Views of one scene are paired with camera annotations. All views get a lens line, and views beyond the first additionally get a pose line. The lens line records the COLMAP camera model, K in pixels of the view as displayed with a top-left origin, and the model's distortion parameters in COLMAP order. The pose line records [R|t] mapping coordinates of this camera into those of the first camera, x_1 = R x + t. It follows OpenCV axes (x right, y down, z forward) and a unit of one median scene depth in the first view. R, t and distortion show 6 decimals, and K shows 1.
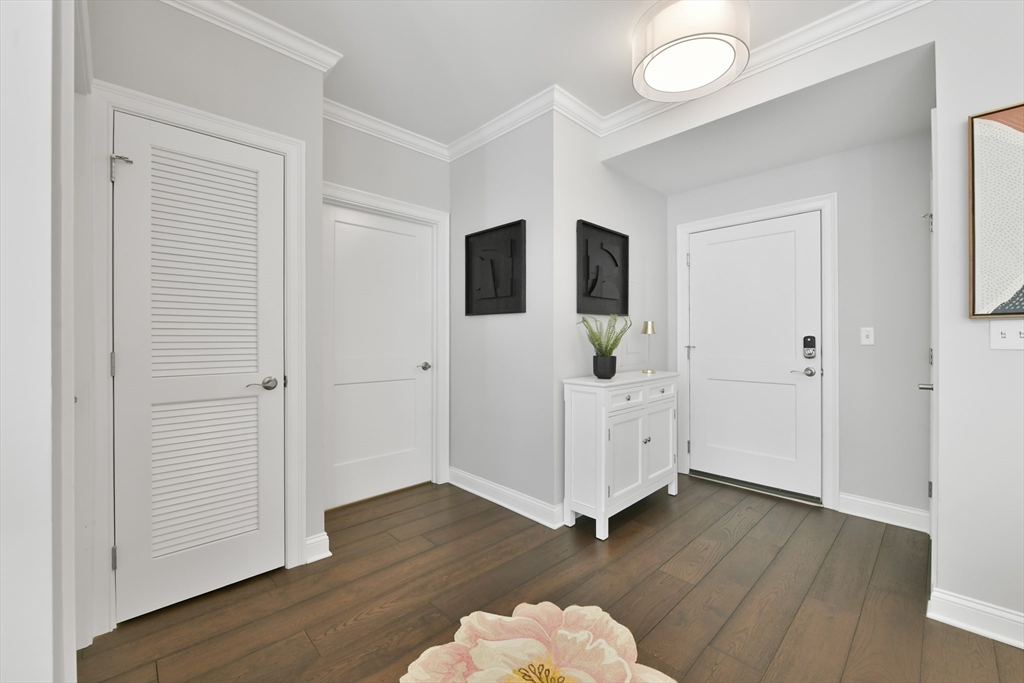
lens RADIAL K [[410.8, 0, 514.2], [0, 410.8, 336.5], [0, 0, 1]] dist [-0.000604, -0.000386]
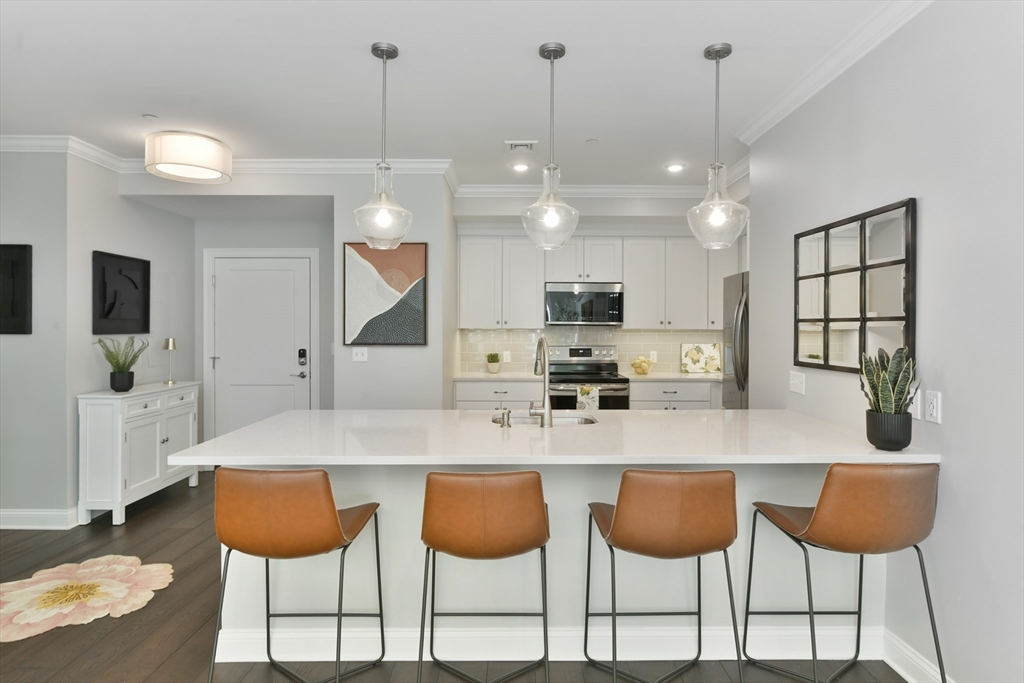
lens RADIAL K [[551.3, 0, 516.1], [0, 551.3, 331.5], [0, 0, 1]] dist [-0.007639, -0.000175]
pose [[0.685452, 0.000944, 0.728117, -0.142641], [-0.007354, 0.999957, 0.005626, -0.081798], [-0.728080, -0.009211, 0.685430, -0.851328]]
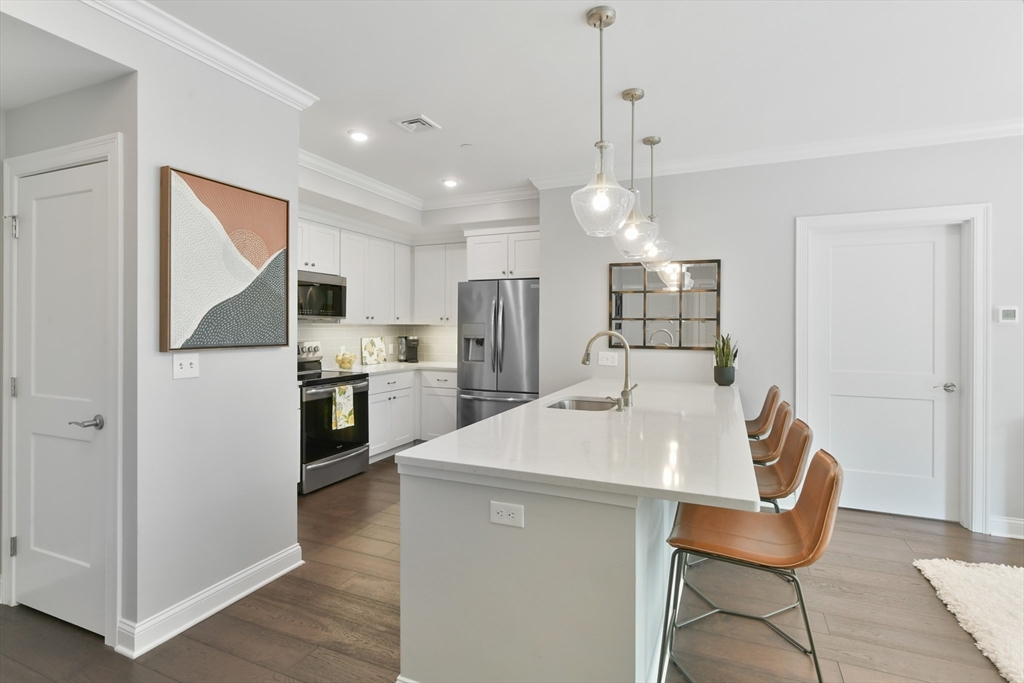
lens RADIAL K [[500.4, 0, 510.6], [0, 500.4, 329.1], [0, 0, 1]] dist [-0.001608, 0.000018]
pose [[-0.386502, -0.003677, 0.922281, -0.279796], [-0.006897, 0.999976, 0.001097, -0.069538], [-0.922263, -0.005937, -0.386518, 0.412906]]
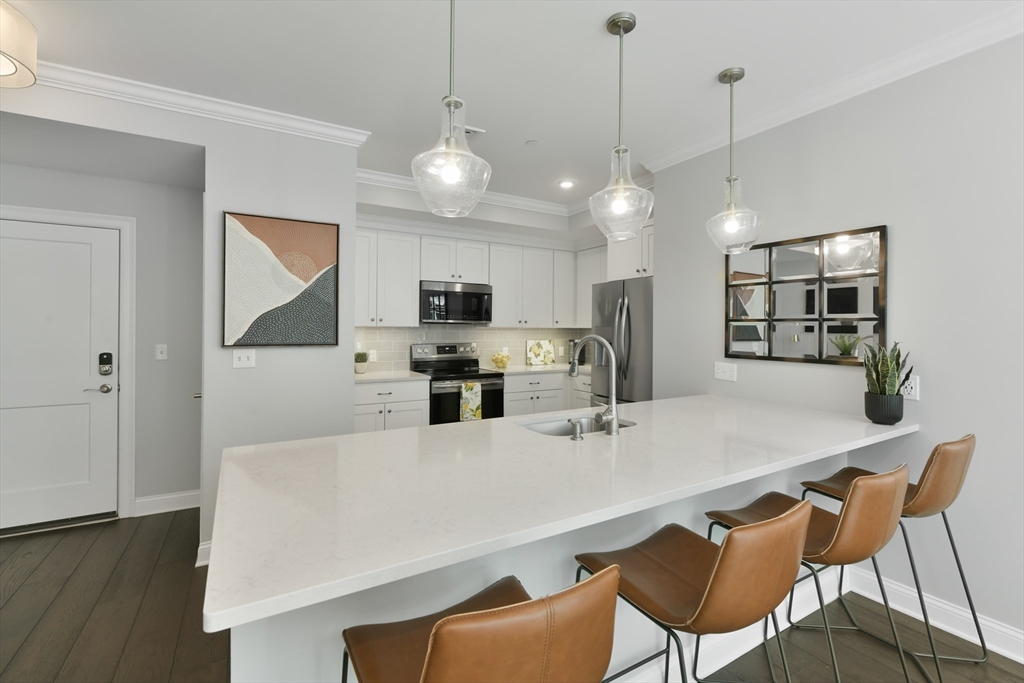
lens RADIAL K [[452.7, 0, 512.7], [0, 452.7, 327.8], [0, 0, 1]] dist [-0.002306, 0.000571]
pose [[0.224980, 0.006656, 0.974341, -0.143059], [-0.009947, 0.999940, -0.004534, -0.073351], [-0.974313, -0.008672, 0.225033, -0.232131]]
